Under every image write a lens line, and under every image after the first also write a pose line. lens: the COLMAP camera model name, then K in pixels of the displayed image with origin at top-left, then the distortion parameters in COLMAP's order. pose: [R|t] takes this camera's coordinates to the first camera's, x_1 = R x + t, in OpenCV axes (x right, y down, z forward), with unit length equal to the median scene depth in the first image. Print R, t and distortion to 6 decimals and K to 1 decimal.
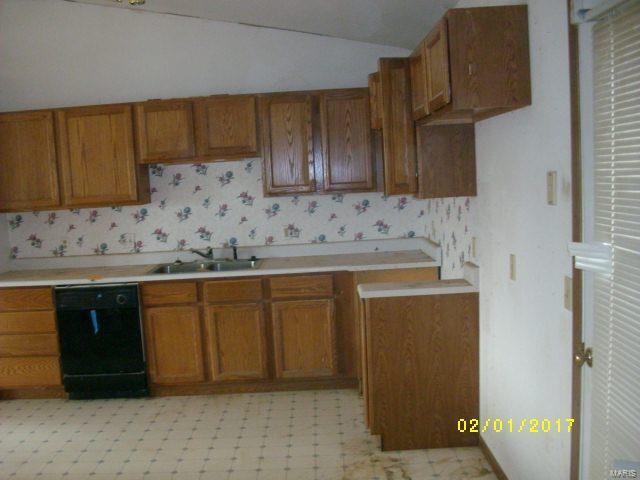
lens RADIAL K [[644.6, 0, 320.0], [0, 644.6, 240.0], [0, 0, 1]] dist [-0.201902, -0.000442]
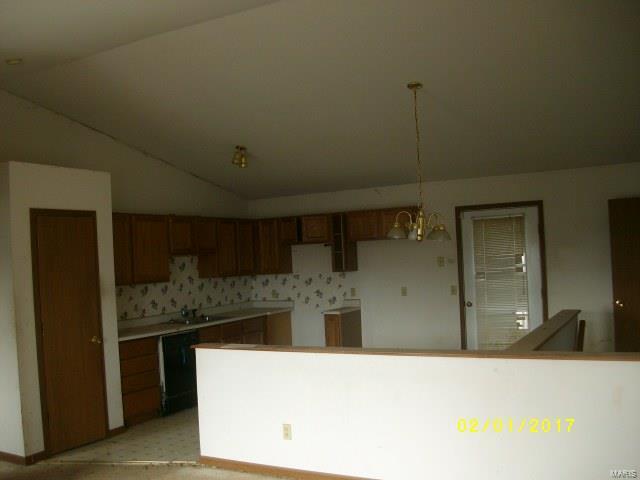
lens RADIAL K [[644.6, 0, 320.0], [0, 644.6, 240.0], [0, 0, 1]] dist [-0.201902, -0.000442]
pose [[0.502426, 0.044954, 0.863451, -1.336397], [0.116058, 0.986103, -0.118872, 0.064622], [-0.856795, 0.159935, 0.490227, -0.075098]]
